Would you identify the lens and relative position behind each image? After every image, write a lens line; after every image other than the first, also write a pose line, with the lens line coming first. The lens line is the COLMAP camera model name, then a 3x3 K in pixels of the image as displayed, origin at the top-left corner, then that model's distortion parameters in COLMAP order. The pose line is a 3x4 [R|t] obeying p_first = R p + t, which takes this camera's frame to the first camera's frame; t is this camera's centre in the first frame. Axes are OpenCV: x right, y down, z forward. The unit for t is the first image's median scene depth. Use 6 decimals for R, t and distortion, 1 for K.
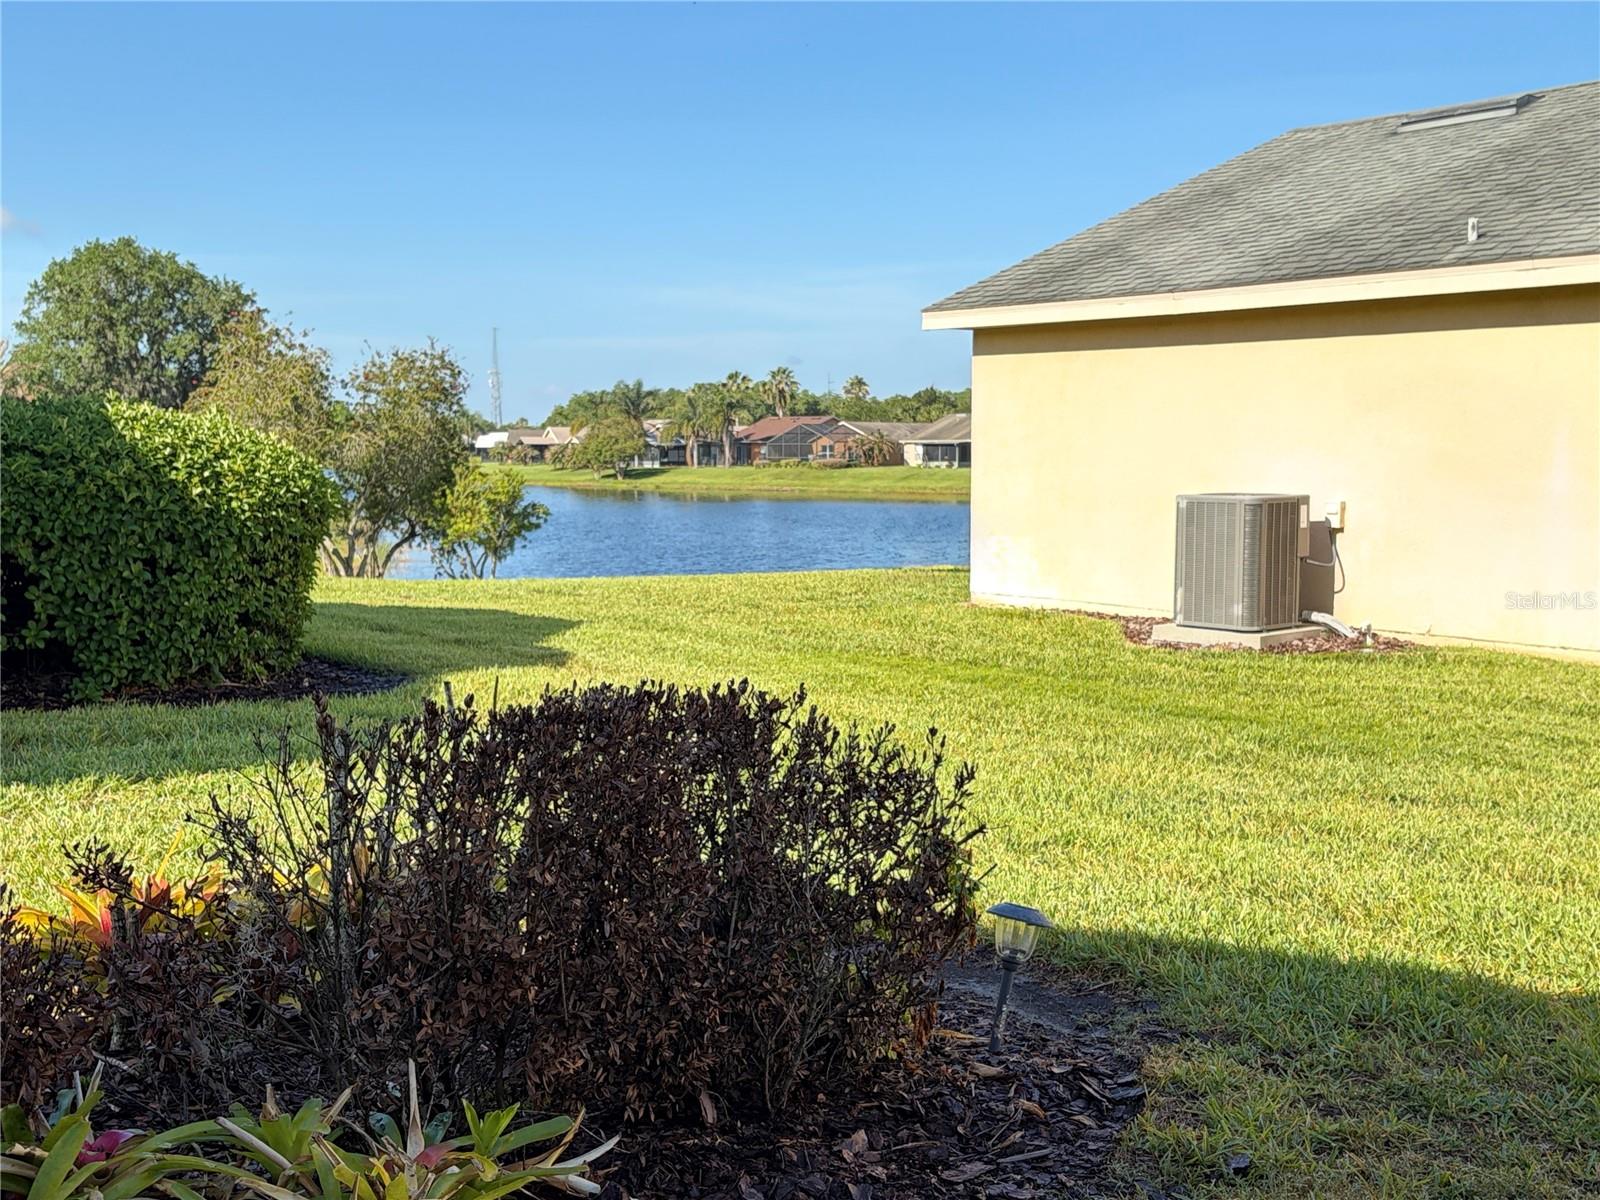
lens RADIAL K [[1952.0, 0, 844.8], [0, 1952.0, 589.0], [0, 0, 1]] dist [0.012867, 0.000000]
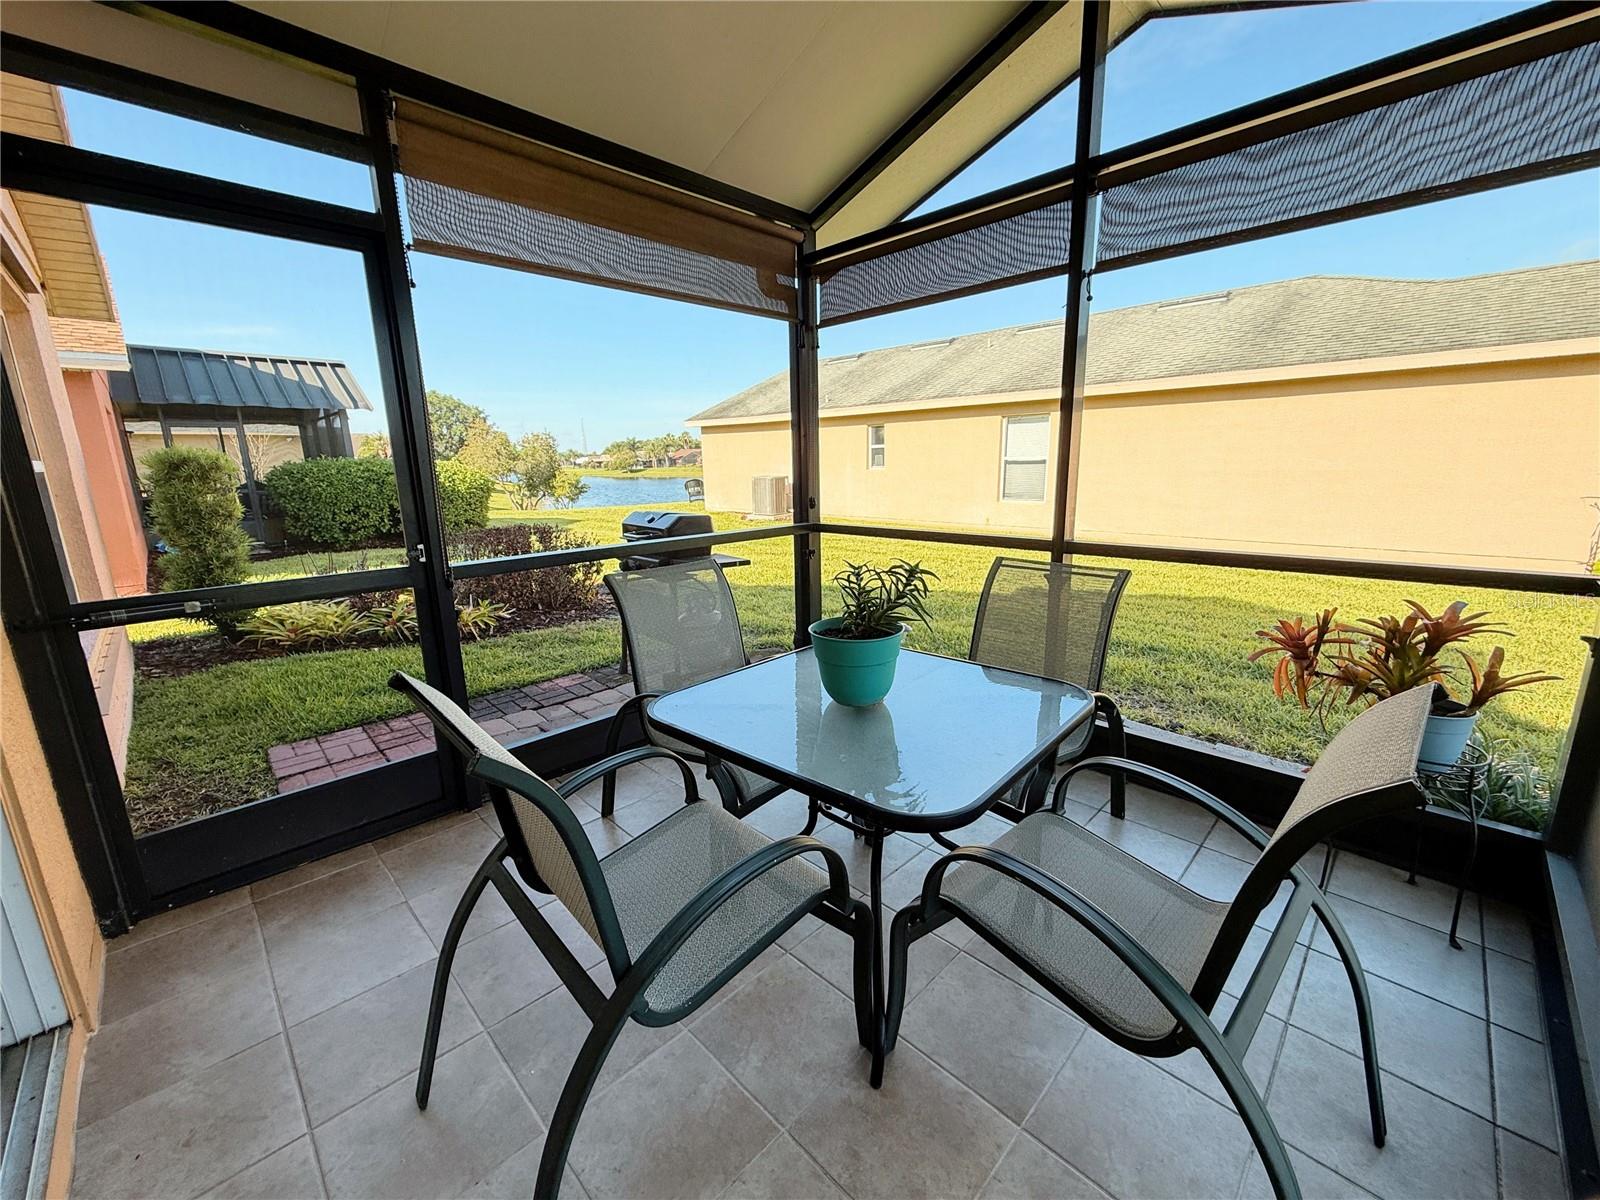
lens RADIAL K [[633.1, 0, 796.7], [0, 633.1, 598.4], [0, 0, 1]] dist [0.001047, 0.000419]
pose [[0.988302, -0.055700, 0.141973, 0.087522], [0.034917, 0.988832, 0.144886, 0.006607], [-0.148457, -0.138234, 0.979210, -0.173743]]
